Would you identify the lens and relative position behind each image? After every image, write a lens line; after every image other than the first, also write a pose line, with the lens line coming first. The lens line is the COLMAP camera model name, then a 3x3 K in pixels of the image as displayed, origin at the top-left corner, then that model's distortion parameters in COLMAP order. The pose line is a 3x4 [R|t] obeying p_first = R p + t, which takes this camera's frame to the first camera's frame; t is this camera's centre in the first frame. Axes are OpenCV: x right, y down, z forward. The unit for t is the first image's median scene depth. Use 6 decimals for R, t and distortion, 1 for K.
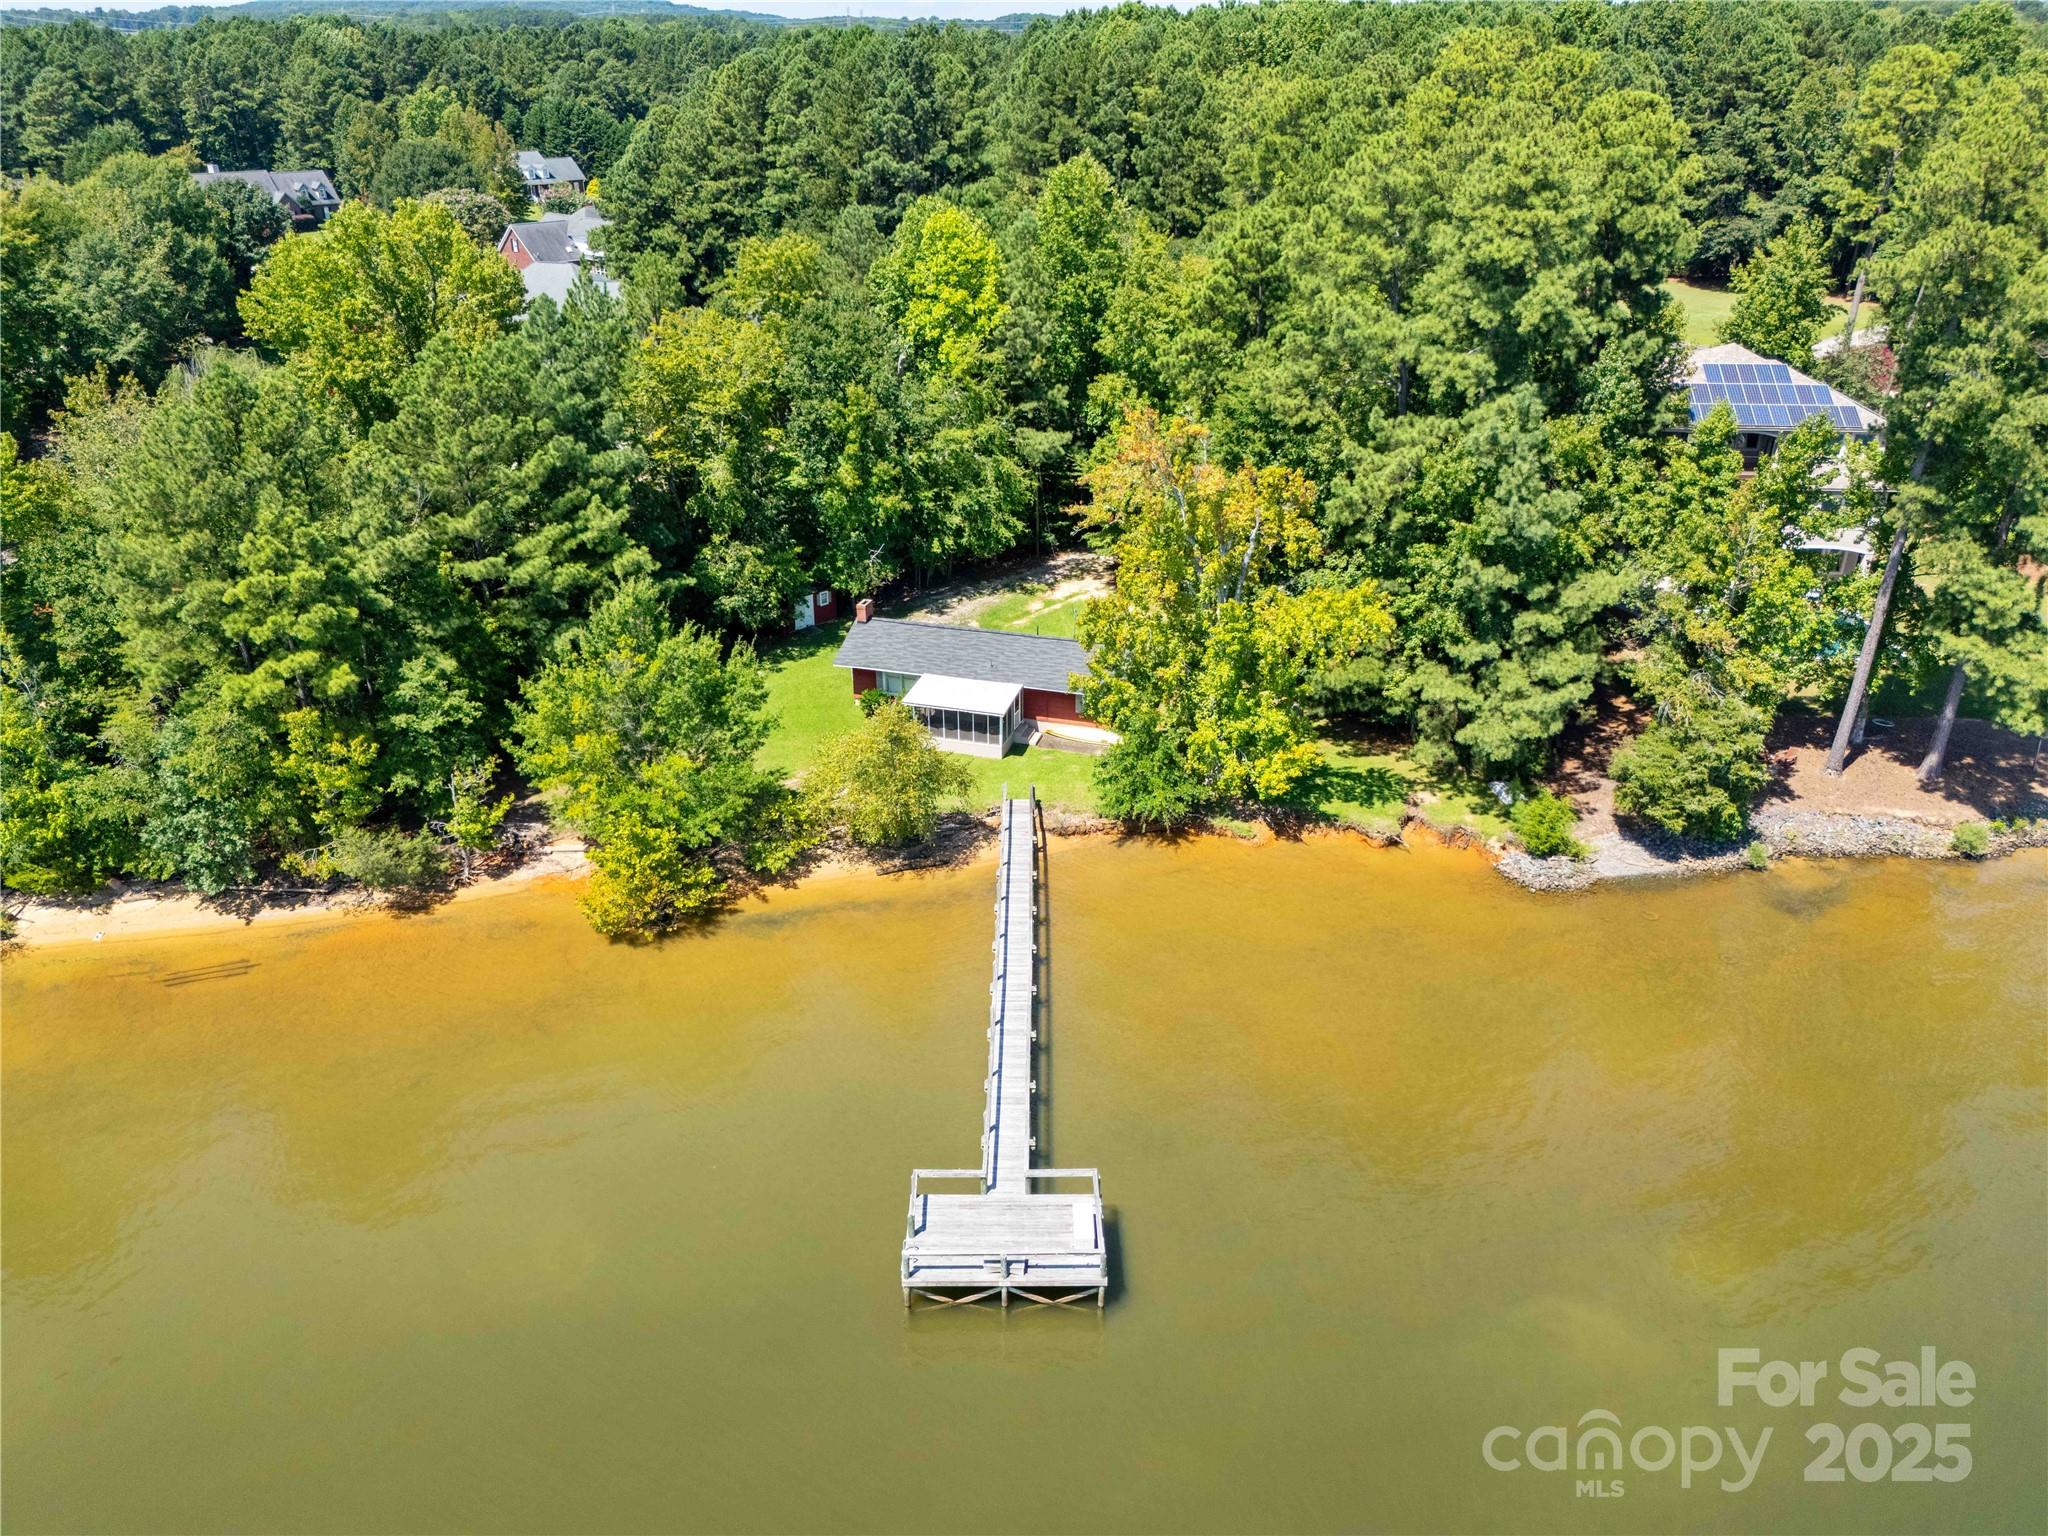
lens RADIAL K [[1512.6, 0, 1029.4], [0, 1512.6, 767.8], [0, 0, 1]] dist [0.052016, -0.035103]
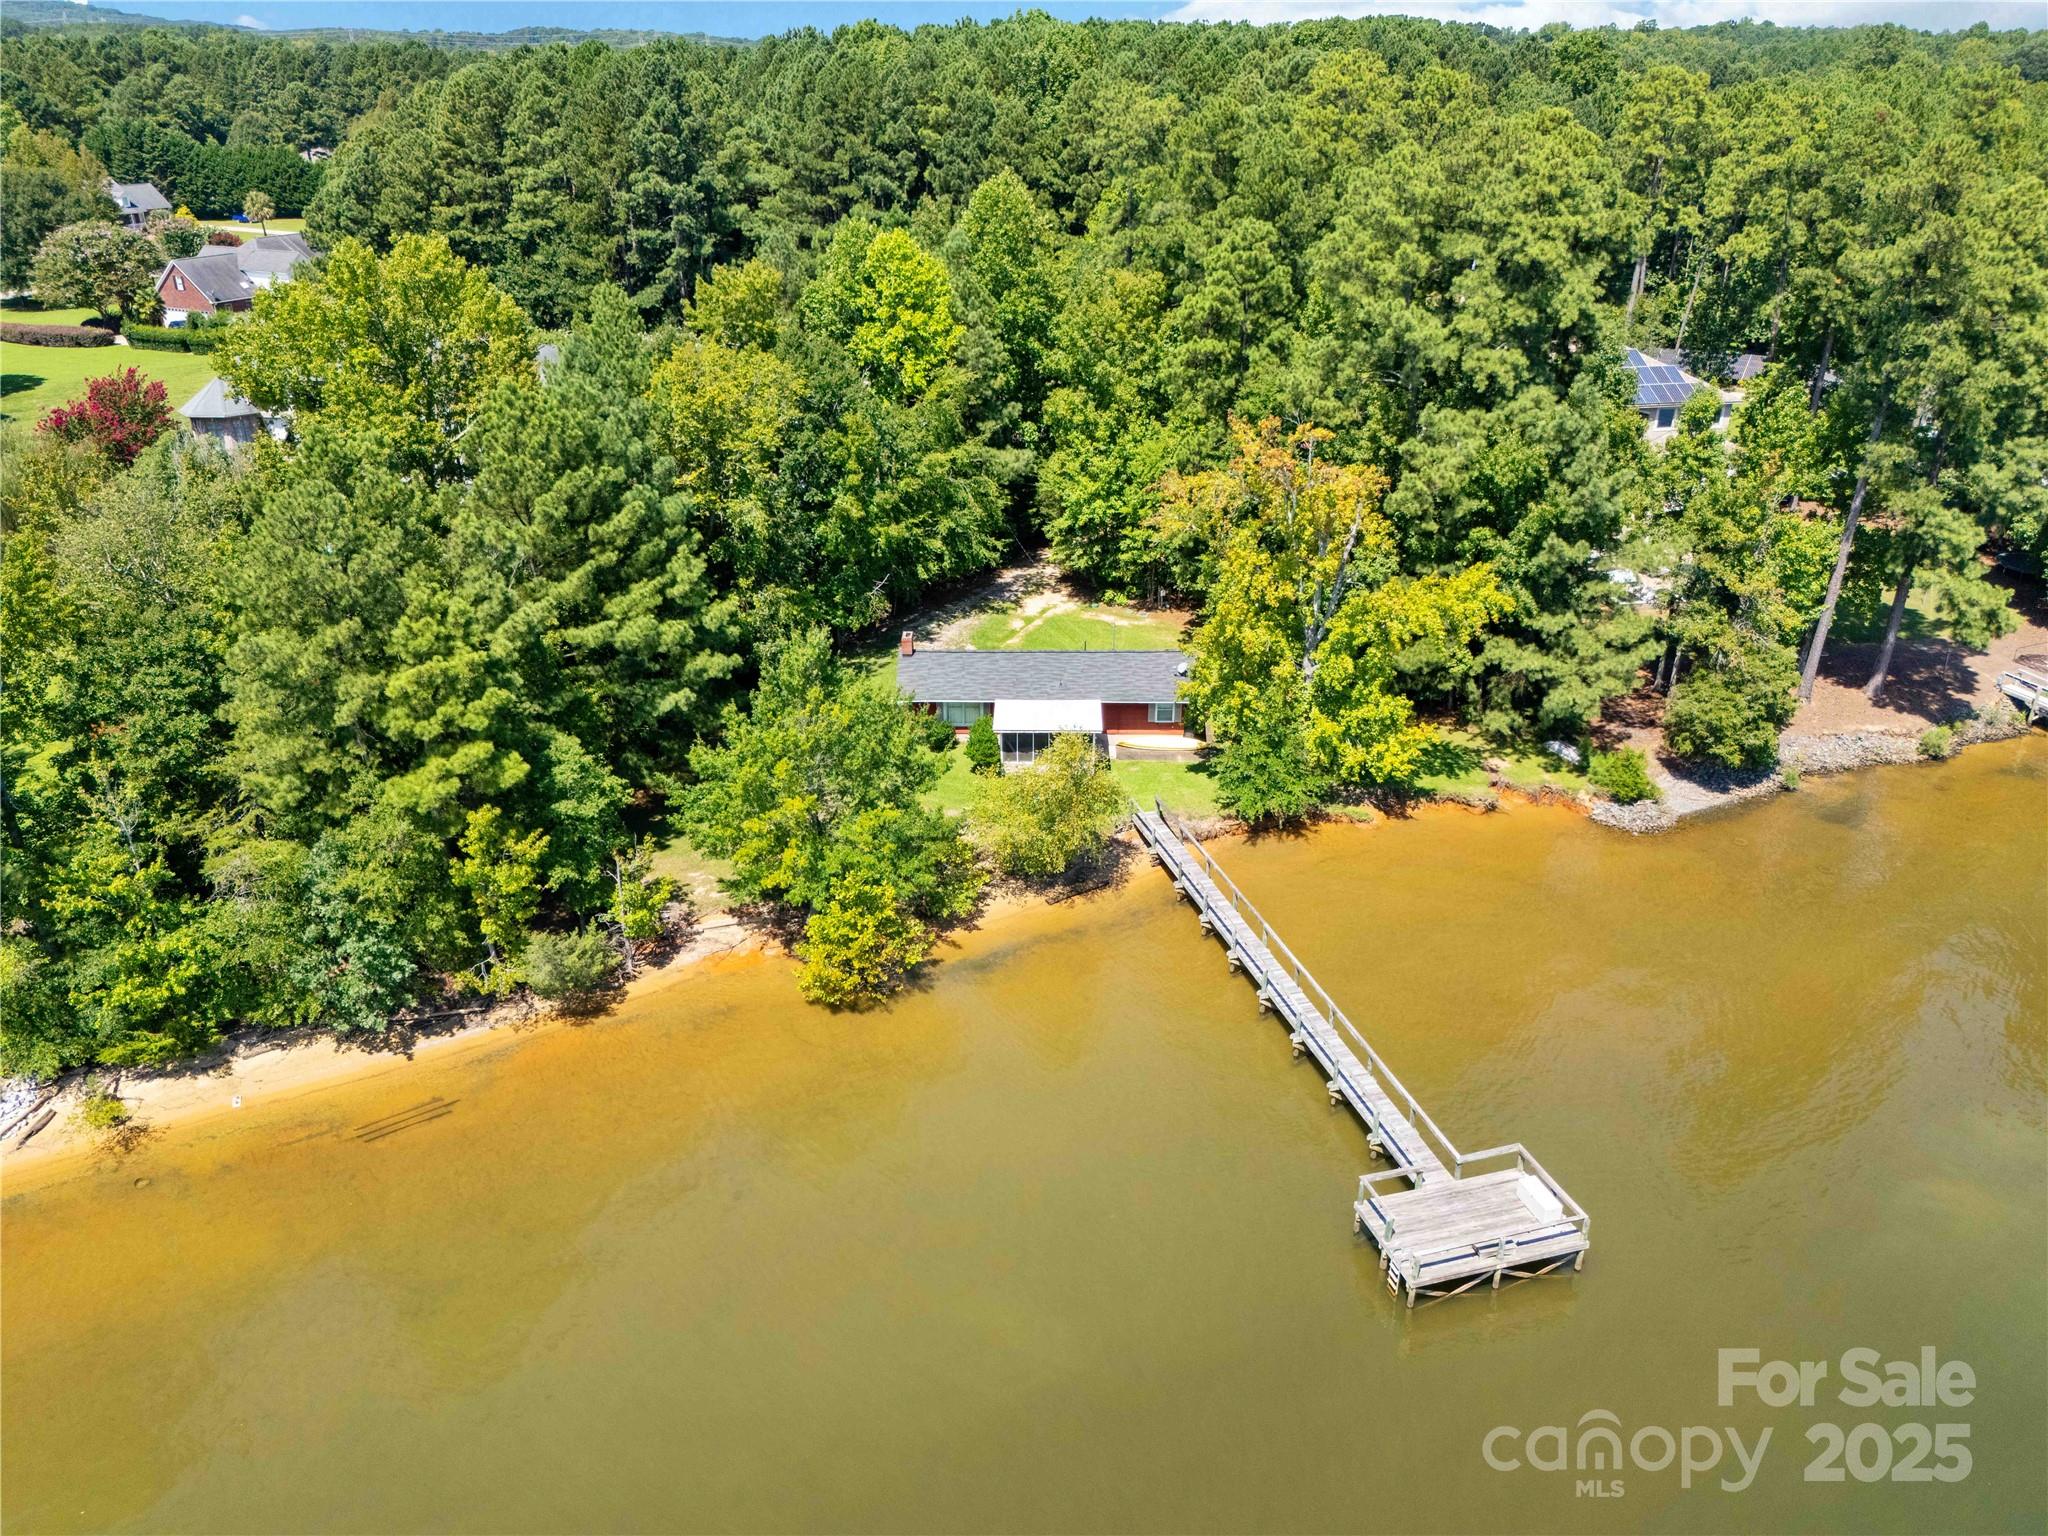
lens RADIAL K [[1512.6, 0, 1029.4], [0, 1512.6, 767.8], [0, 0, 1]] dist [0.052016, -0.035103]
pose [[0.958580, -0.118002, 0.259229, -0.347515], [0.120394, 0.992704, 0.006686, -0.025198], [-0.258127, 0.024800, 0.965793, 0.050564]]
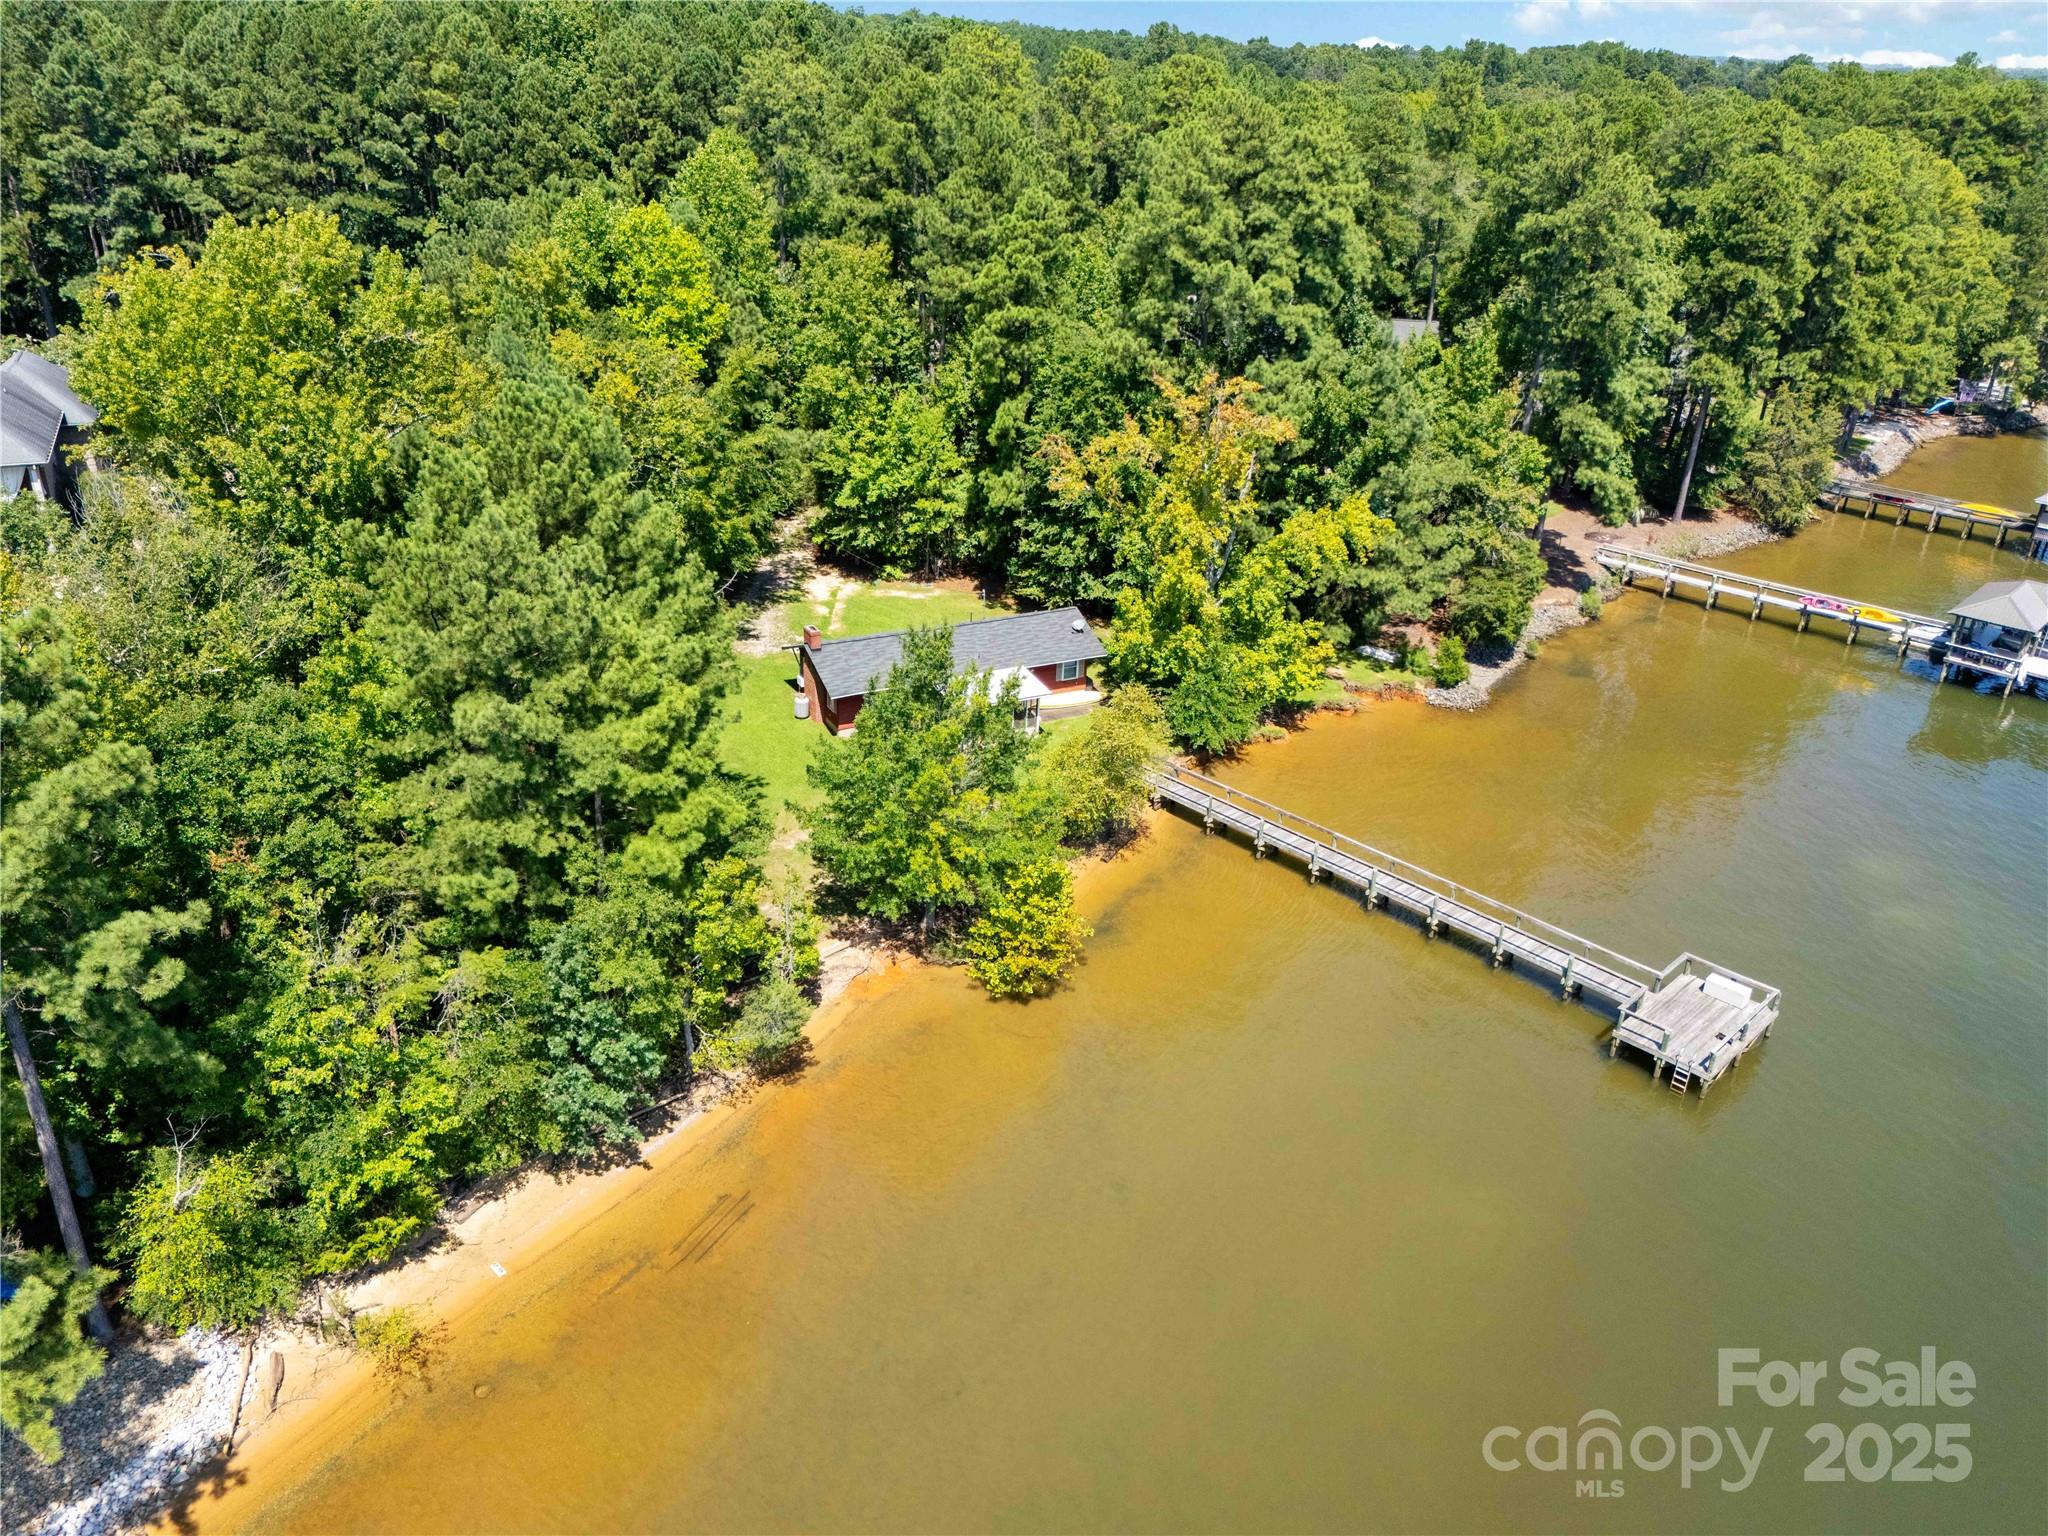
lens RADIAL K [[1512.6, 0, 1029.4], [0, 1512.6, 767.8], [0, 0, 1]] dist [0.052016, -0.035103]
pose [[0.708715, -0.275468, 0.649493, -0.750982], [0.268748, 0.956621, 0.112476, -0.113191], [-0.652302, 0.094836, 0.752003, 0.264347]]
